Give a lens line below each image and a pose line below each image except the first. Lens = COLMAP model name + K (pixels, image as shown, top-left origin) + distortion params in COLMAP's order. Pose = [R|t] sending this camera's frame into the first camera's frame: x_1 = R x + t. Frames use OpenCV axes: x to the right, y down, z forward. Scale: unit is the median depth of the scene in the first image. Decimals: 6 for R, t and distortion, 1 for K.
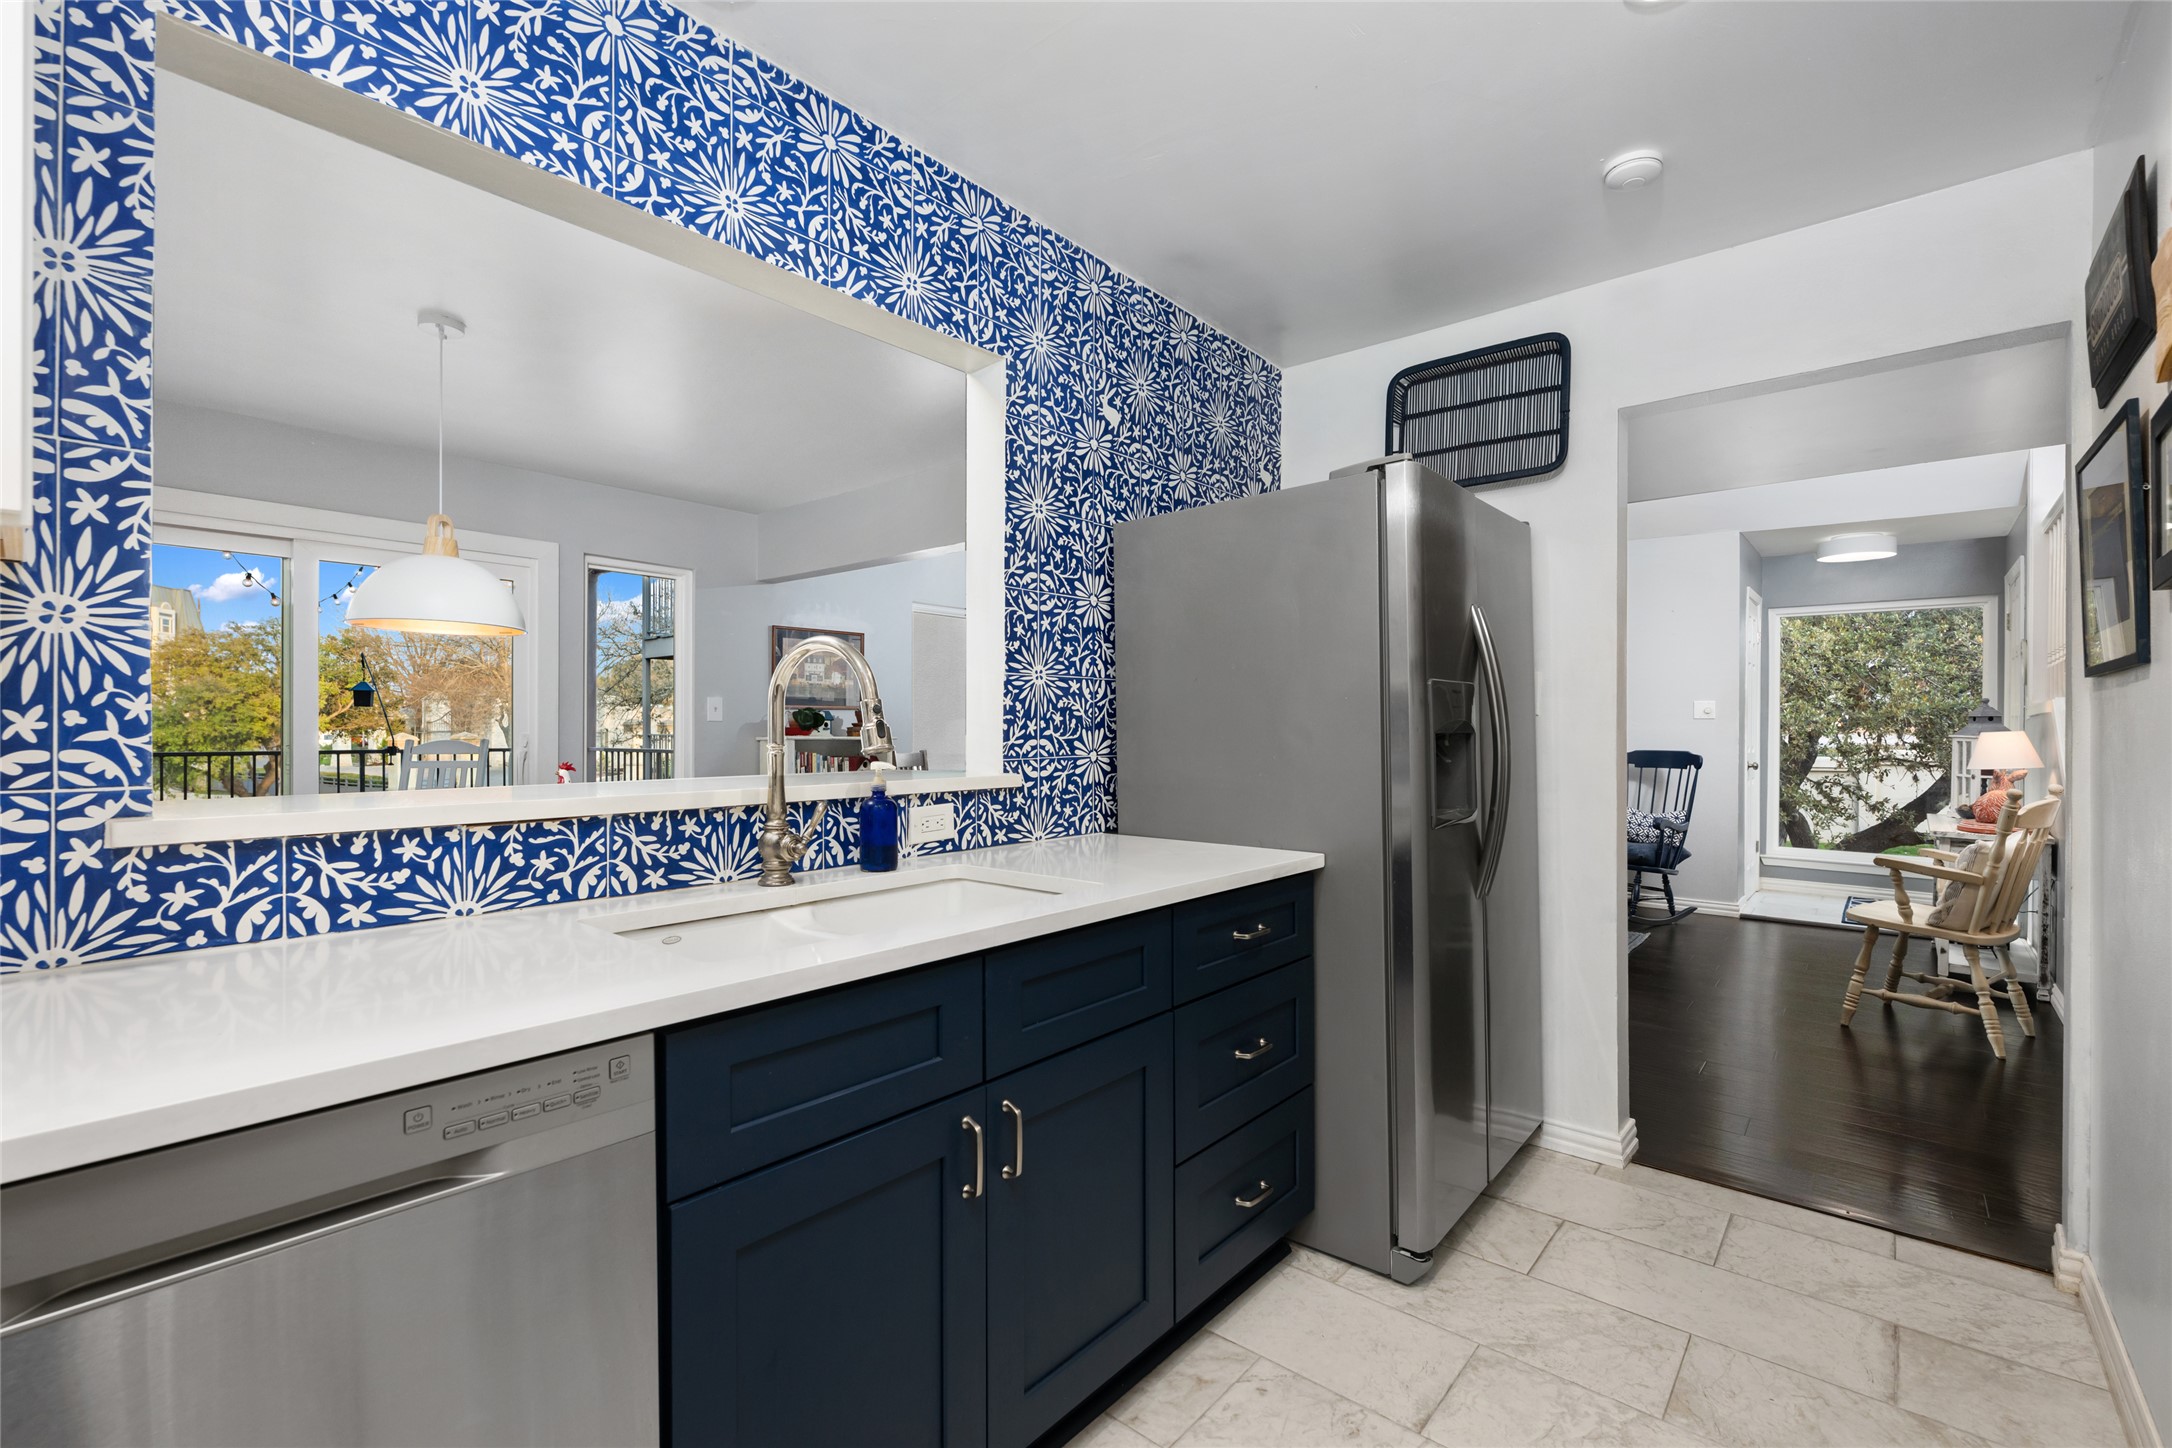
lens RADIAL K [[919.2, 0, 1095.5], [0, 919.2, 725.2], [0, 0, 1]] dist [-0.015025, -0.001282]
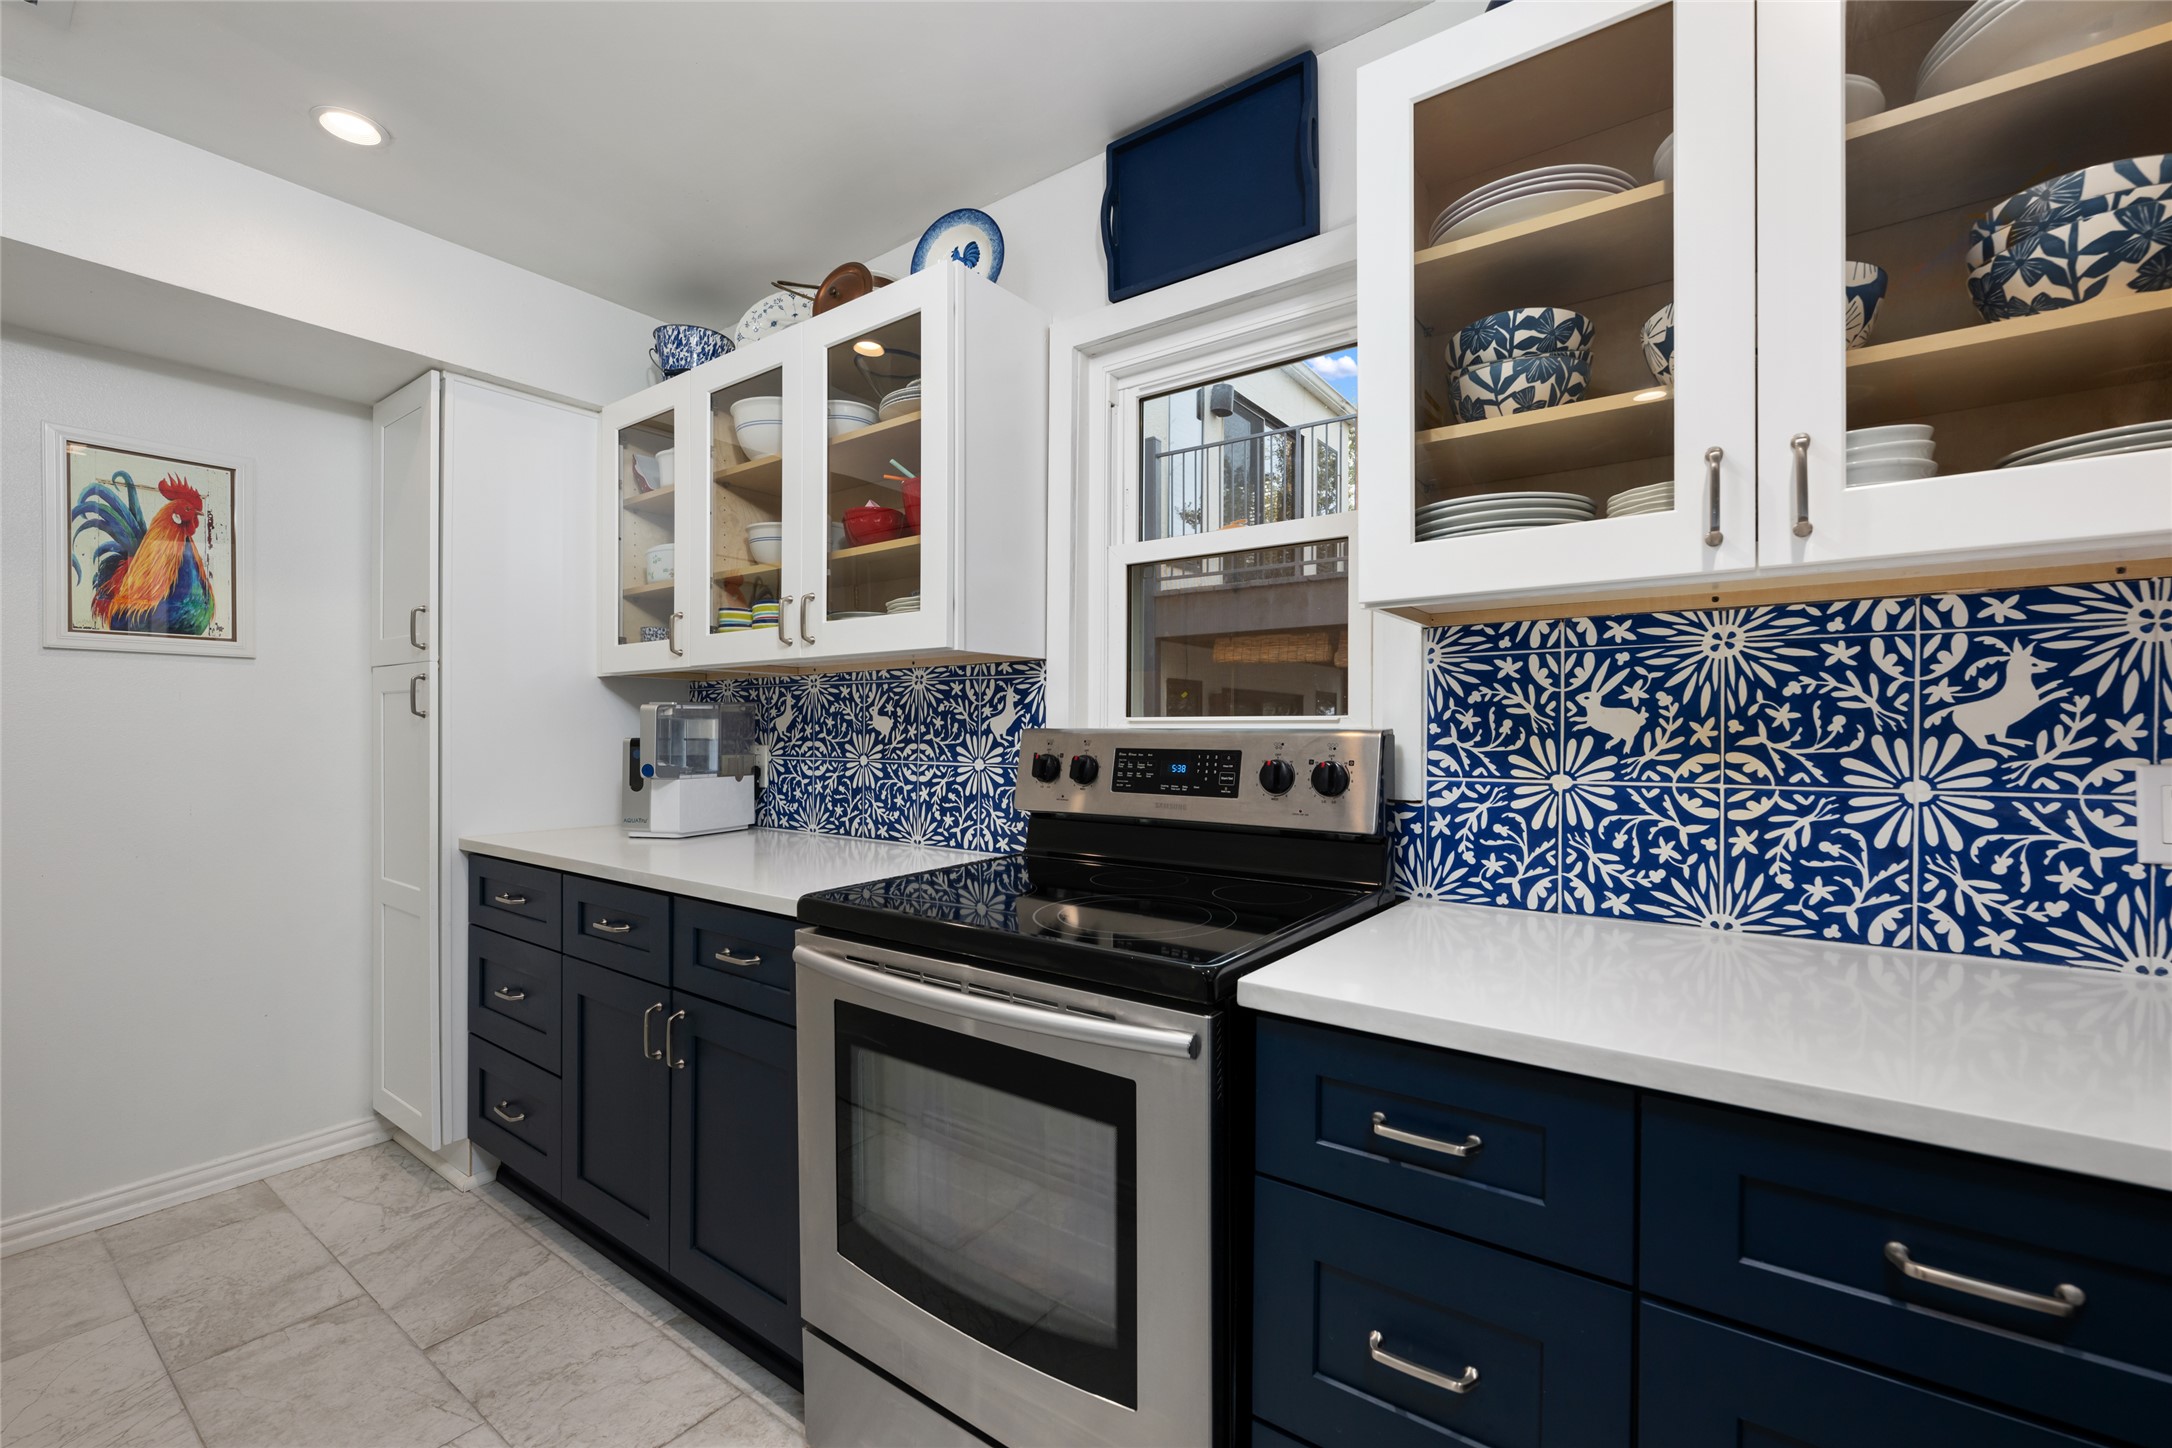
lens RADIAL K [[919.2, 0, 1077.4], [0, 919.2, 712.8], [0, 0, 1]] dist [-0.015025, -0.001282]
pose [[0.061383, -0.022473, -0.997861, 0.227128], [0.001322, 0.999747, -0.022434, 0.001121], [0.998113, 0.000057, 0.061397, 0.263897]]
